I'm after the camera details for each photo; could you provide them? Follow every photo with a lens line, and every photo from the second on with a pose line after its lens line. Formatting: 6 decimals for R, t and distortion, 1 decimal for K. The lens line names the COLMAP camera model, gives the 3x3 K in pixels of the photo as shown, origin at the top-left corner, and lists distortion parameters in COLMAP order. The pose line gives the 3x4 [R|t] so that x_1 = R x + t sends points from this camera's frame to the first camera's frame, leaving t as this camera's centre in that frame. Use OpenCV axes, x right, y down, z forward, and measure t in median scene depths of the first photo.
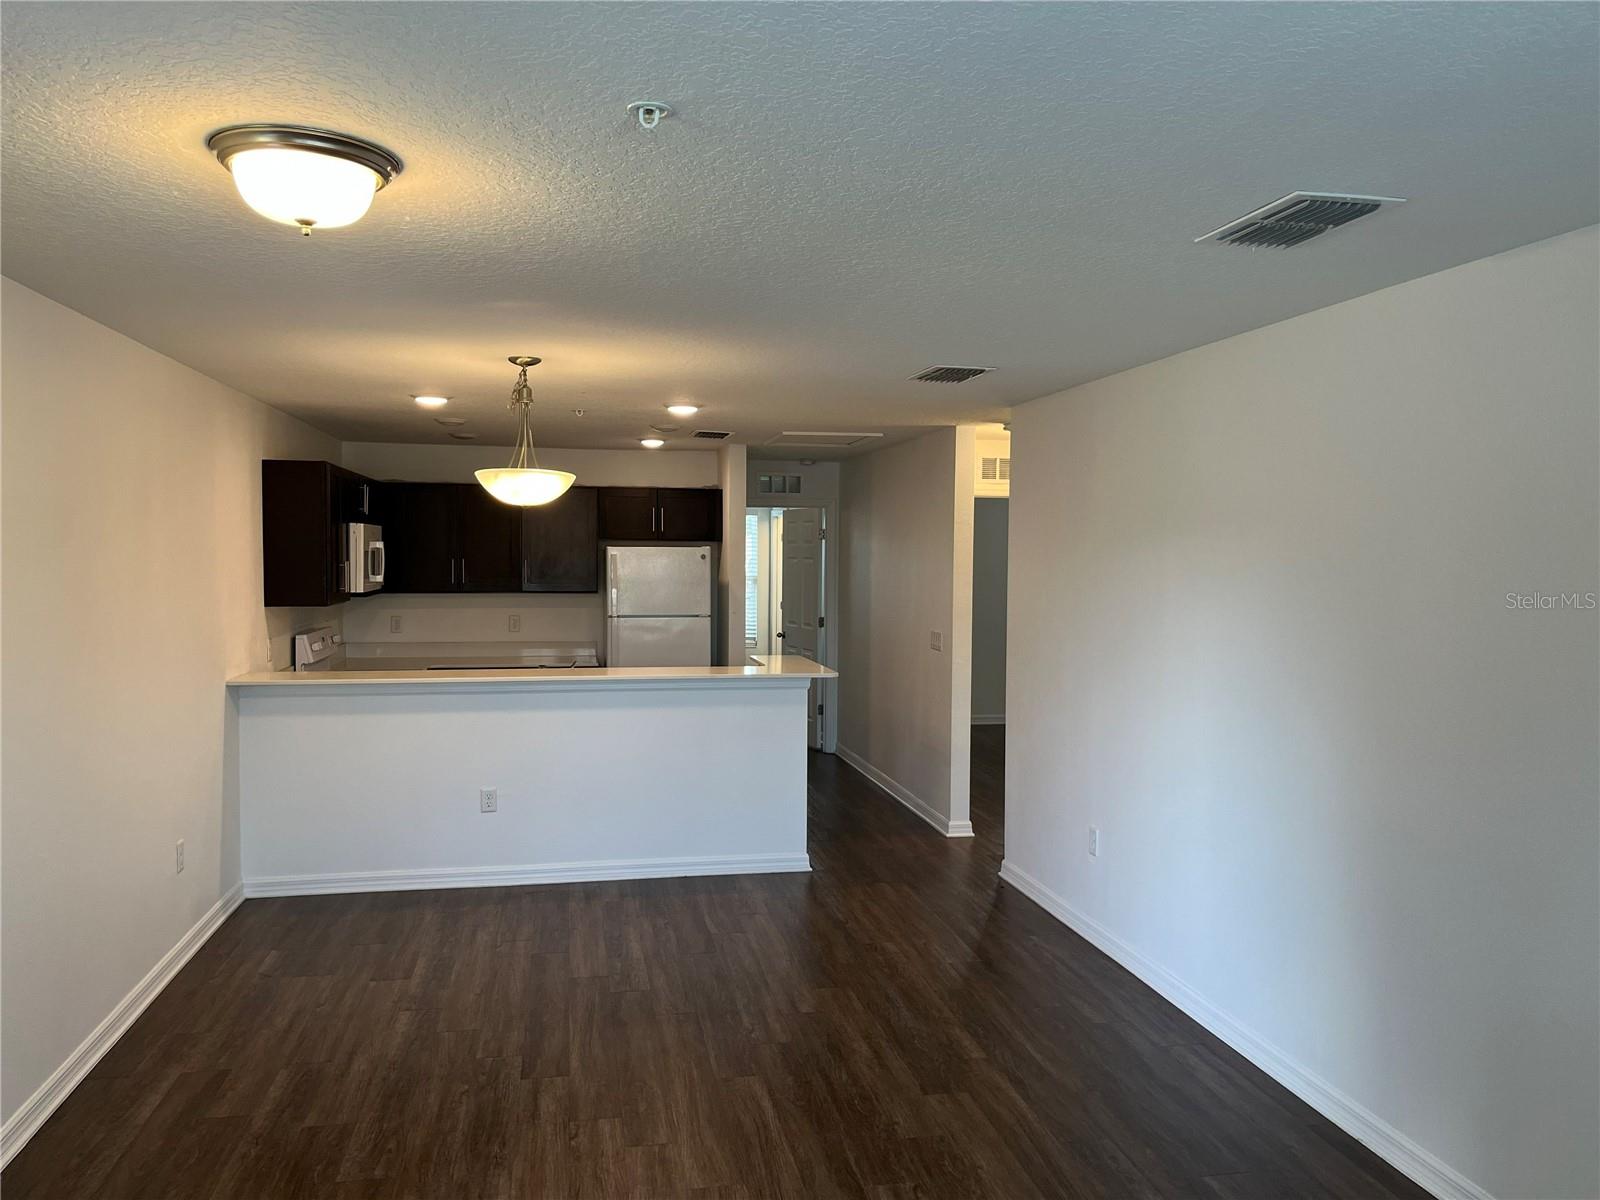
lens RADIAL K [[1239.5, 0, 783.0], [0, 1239.5, 610.5], [0, 0, 1]] dist [0.011949, -0.004420]
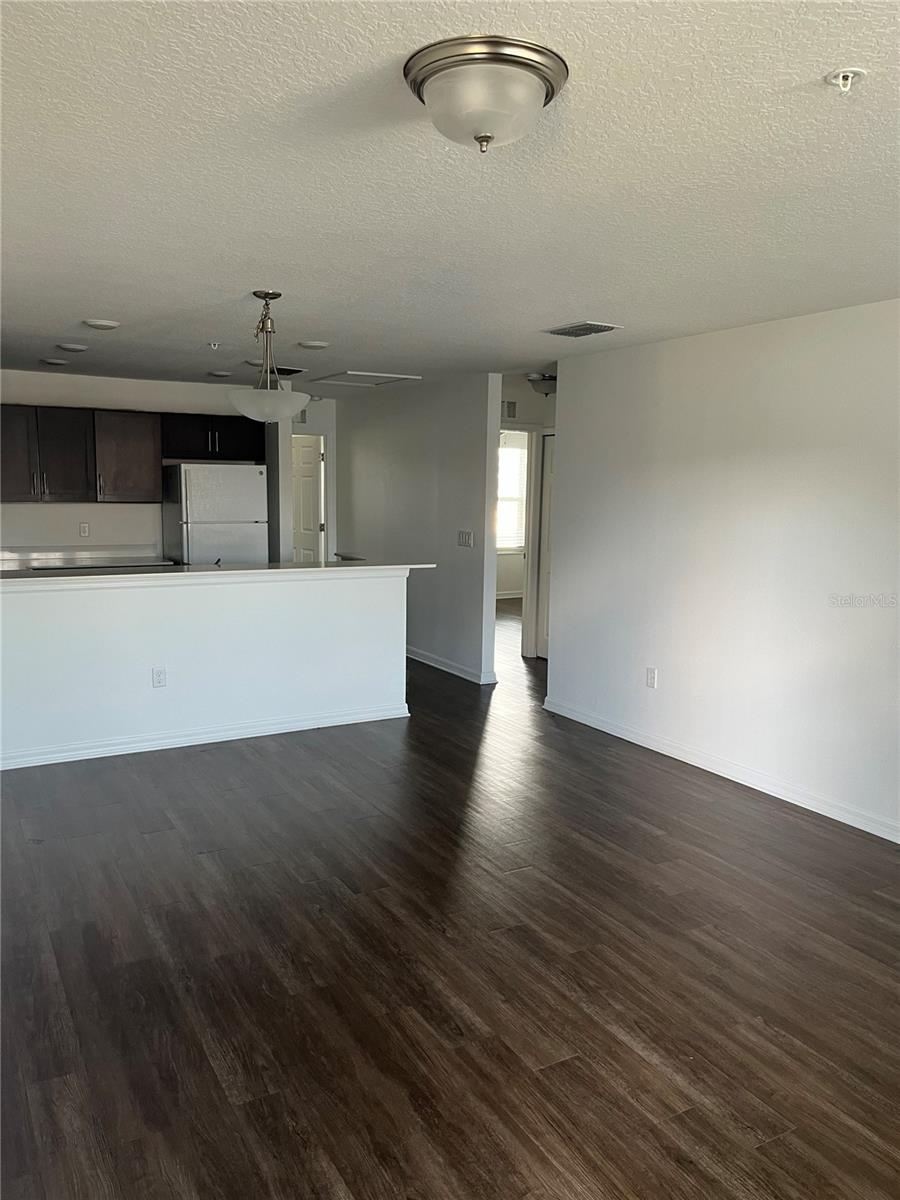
lens RADIAL K [[929.6, 0, 450.0], [0, 929.6, 600.0], [0, 0, 1]] dist [0.011949, -0.004420]
pose [[0.942478, -0.033404, 0.332595, -0.340890], [0.005908, 0.996504, 0.083341, 0.010322], [-0.334216, -0.076582, 0.939380, 0.104935]]
